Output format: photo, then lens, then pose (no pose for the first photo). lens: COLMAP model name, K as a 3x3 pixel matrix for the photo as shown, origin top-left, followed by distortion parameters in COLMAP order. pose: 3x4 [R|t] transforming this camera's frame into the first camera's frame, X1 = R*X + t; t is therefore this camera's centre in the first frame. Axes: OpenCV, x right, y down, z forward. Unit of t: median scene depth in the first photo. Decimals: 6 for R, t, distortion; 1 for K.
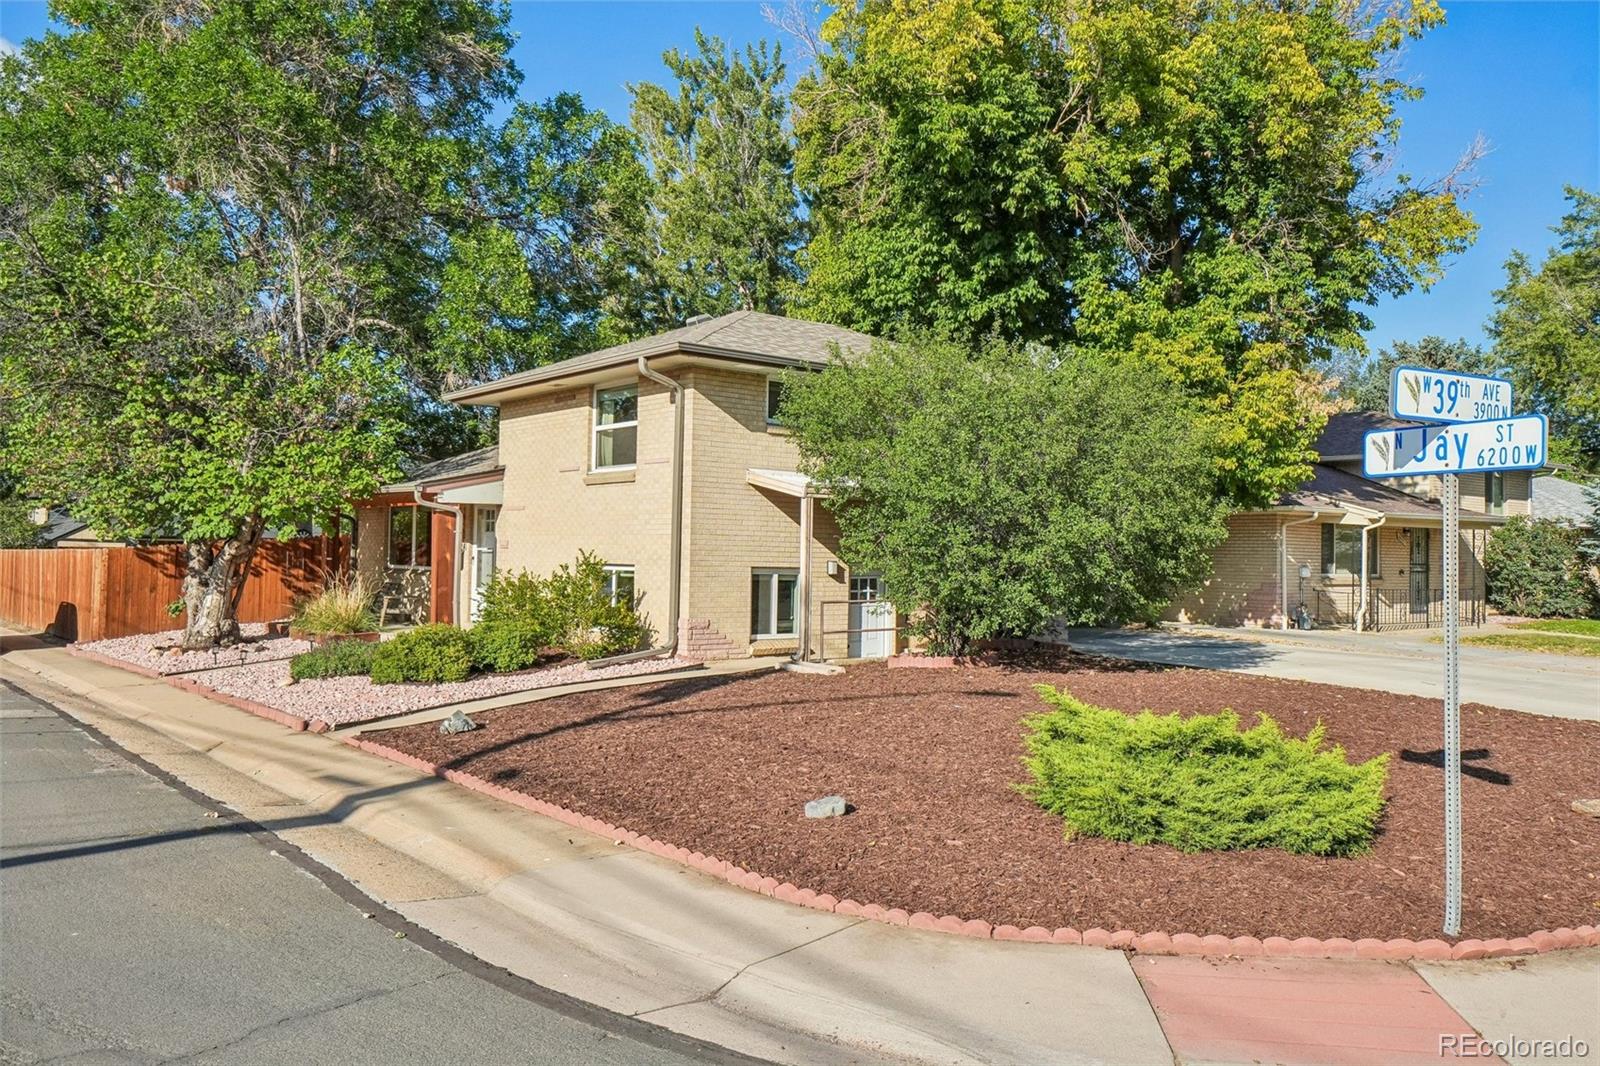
lens RADIAL K [[1216.9, 0, 799.7], [0, 1216.9, 568.4], [0, 0, 1]] dist [0.044311, 0.008503]
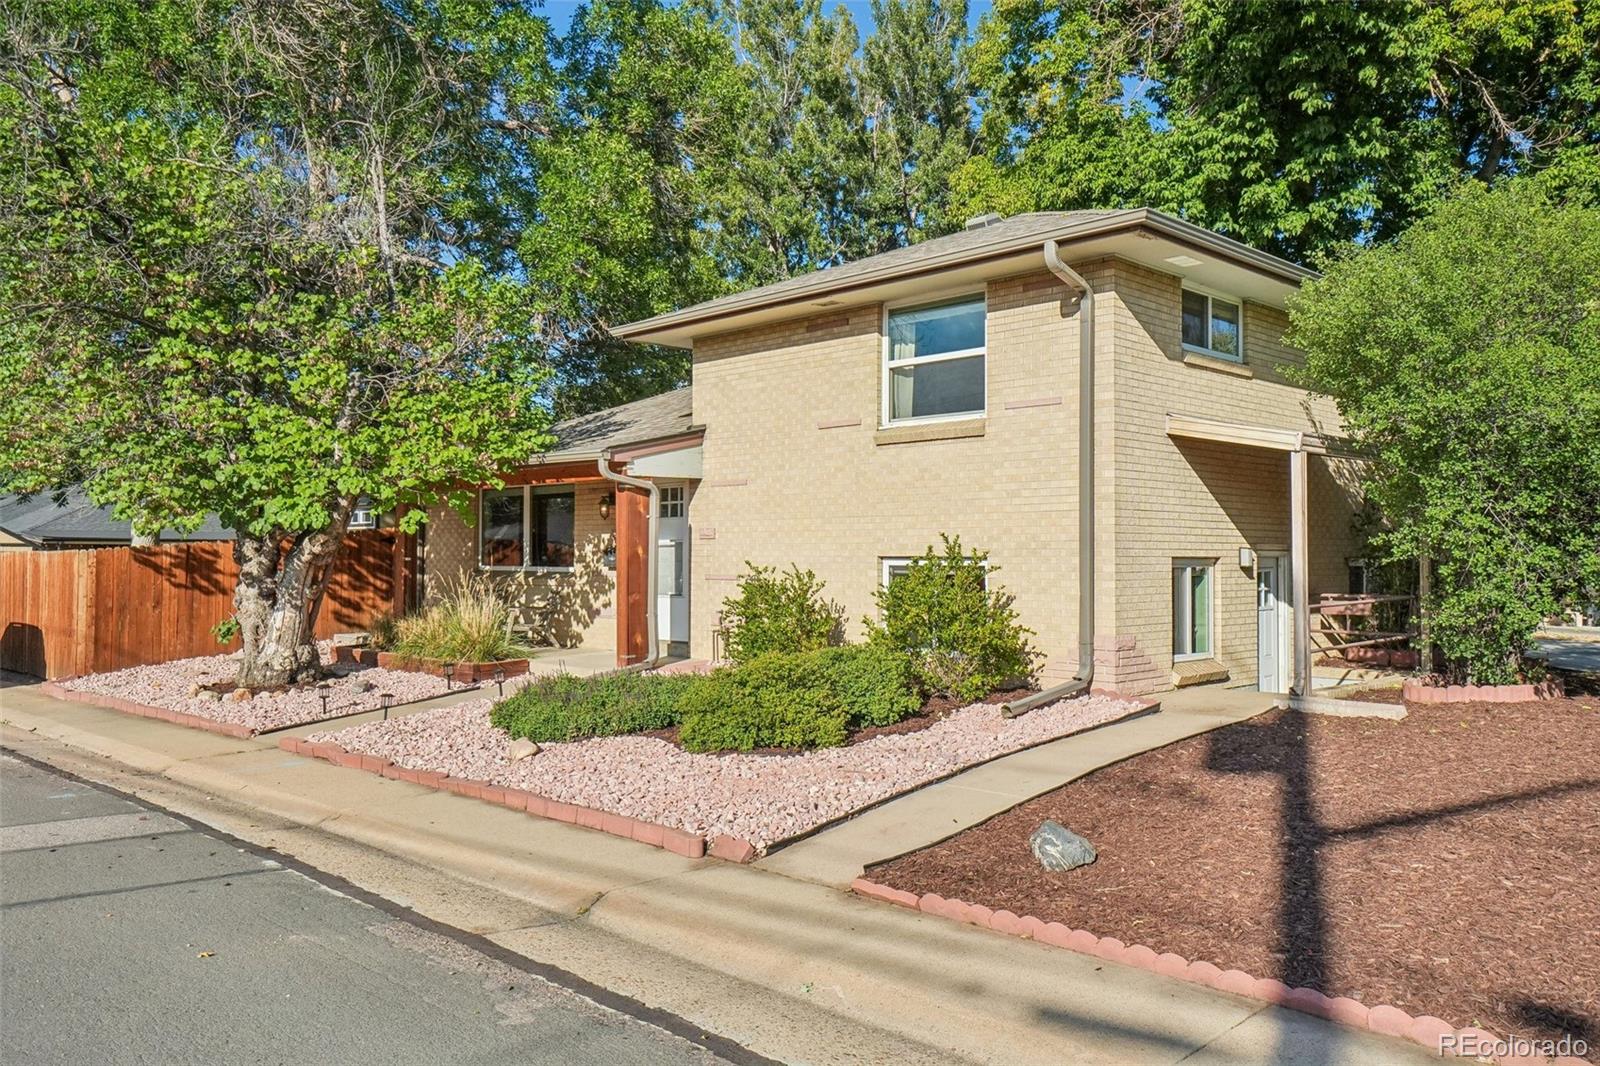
lens RADIAL K [[1216.9, 0, 799.7], [0, 1216.9, 568.4], [0, 0, 1]] dist [0.044311, 0.008503]
pose [[0.994956, -0.015093, 0.099167, -0.260714], [0.015051, 0.999886, 0.001166, 0.000733], [-0.099173, 0.000332, 0.995070, 0.277550]]
